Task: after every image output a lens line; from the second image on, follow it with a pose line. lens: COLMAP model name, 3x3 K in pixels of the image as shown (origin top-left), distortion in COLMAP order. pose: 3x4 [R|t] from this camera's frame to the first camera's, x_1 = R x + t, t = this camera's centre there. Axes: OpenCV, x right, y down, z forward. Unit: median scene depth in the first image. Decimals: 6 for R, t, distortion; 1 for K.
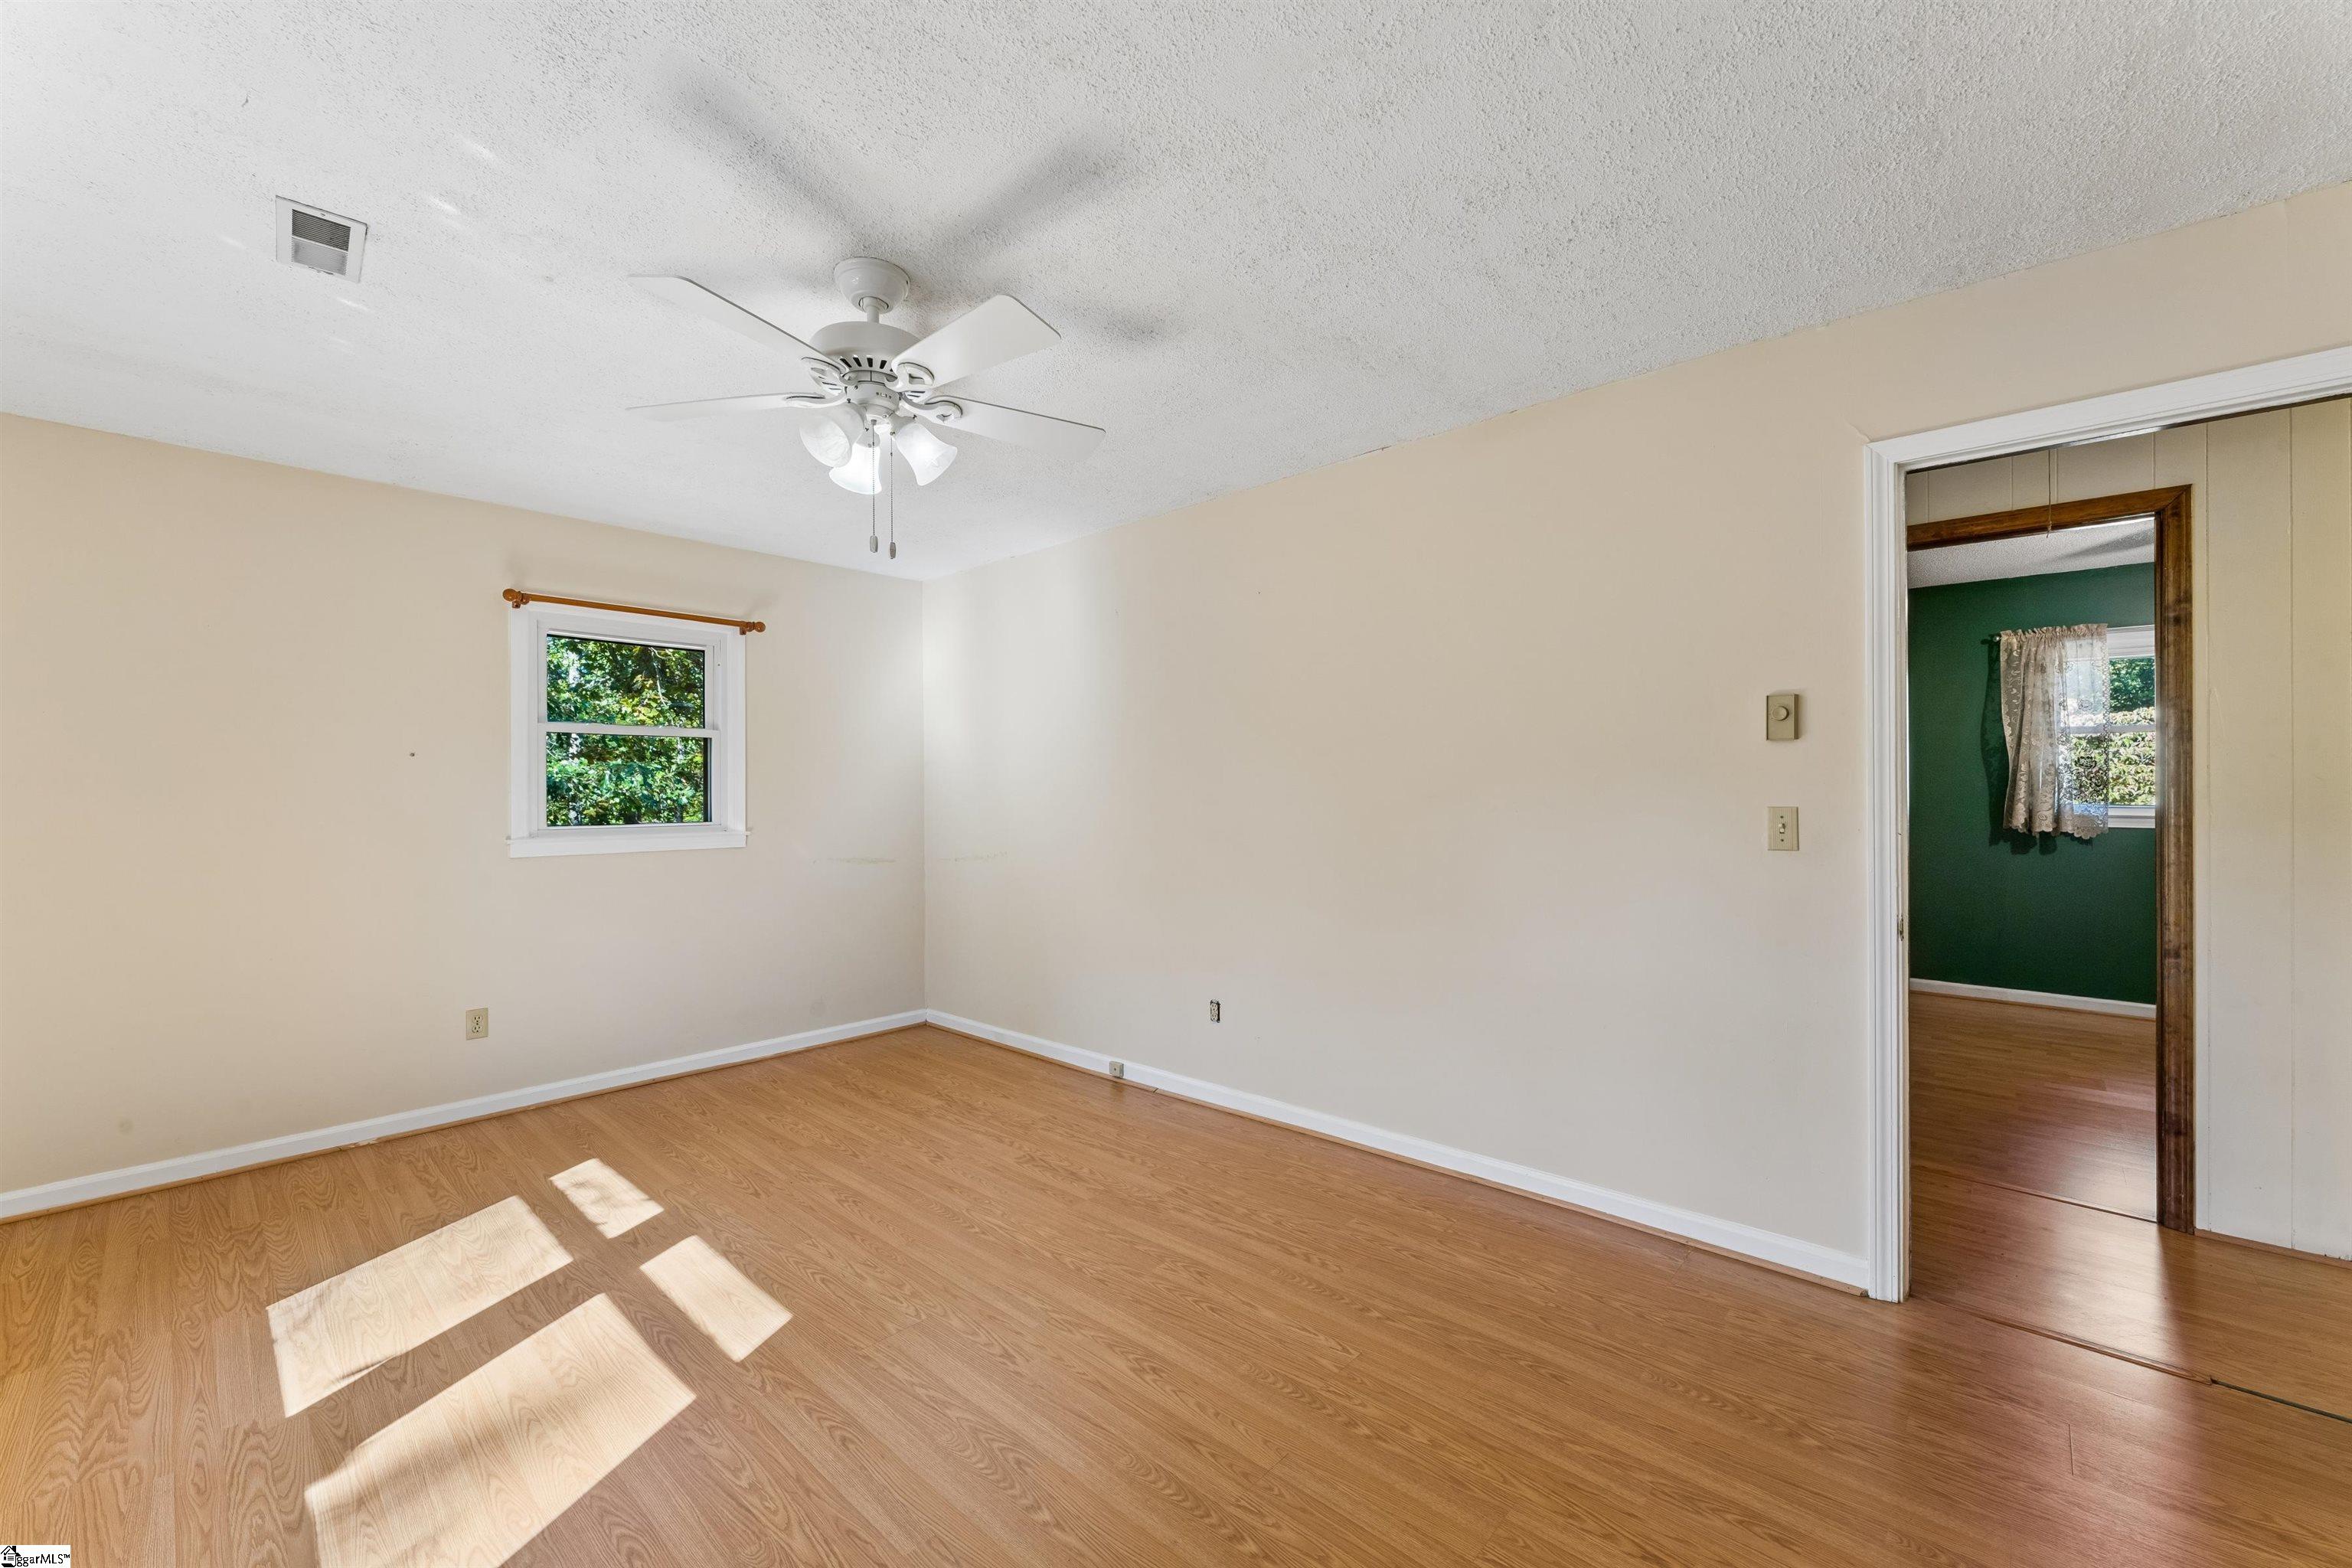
lens RADIAL K [[933.8, 0, 1169.2], [0, 933.8, 788.5], [0, 0, 1]] dist [-0.010386, 0.000464]
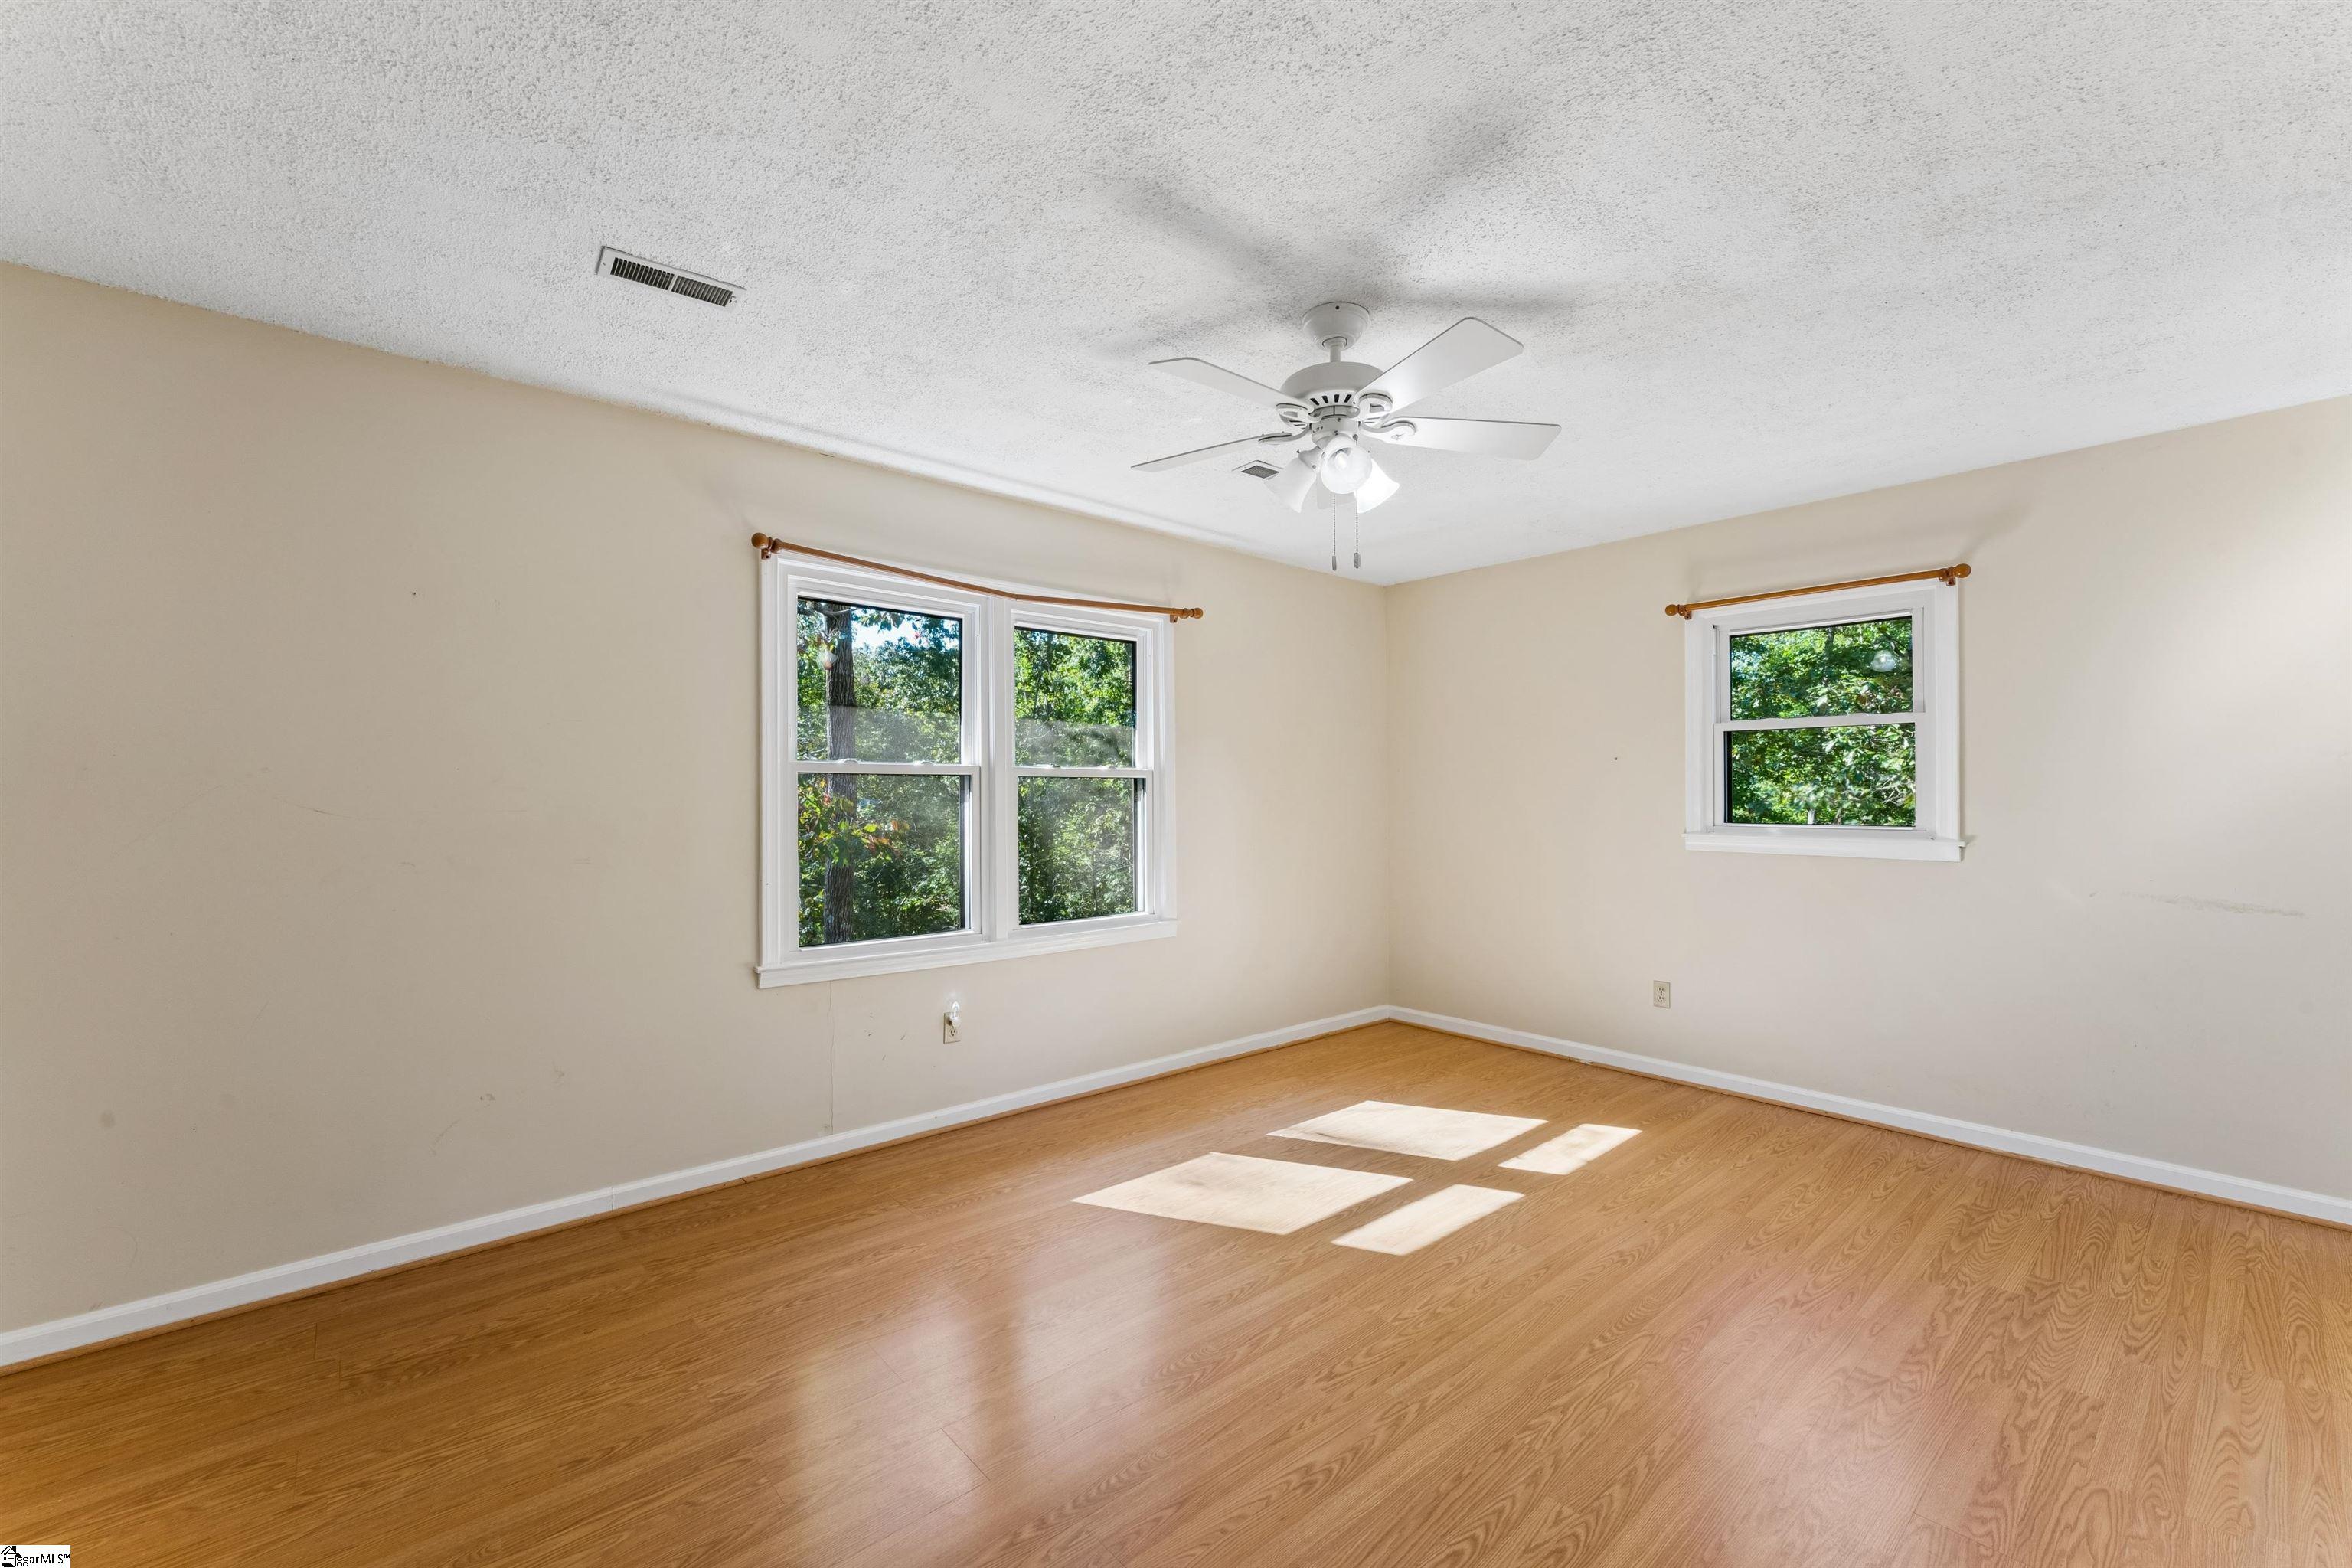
lens RADIAL K [[933.8, 0, 1167.1], [0, 933.8, 780.6], [0, 0, 1]] dist [-0.010386, 0.000464]
pose [[-0.125046, -0.010551, -0.992095, 1.097140], [0.000363, 0.999943, -0.010680, 0.012683], [0.992151, -0.001696, -0.125035, 1.303508]]
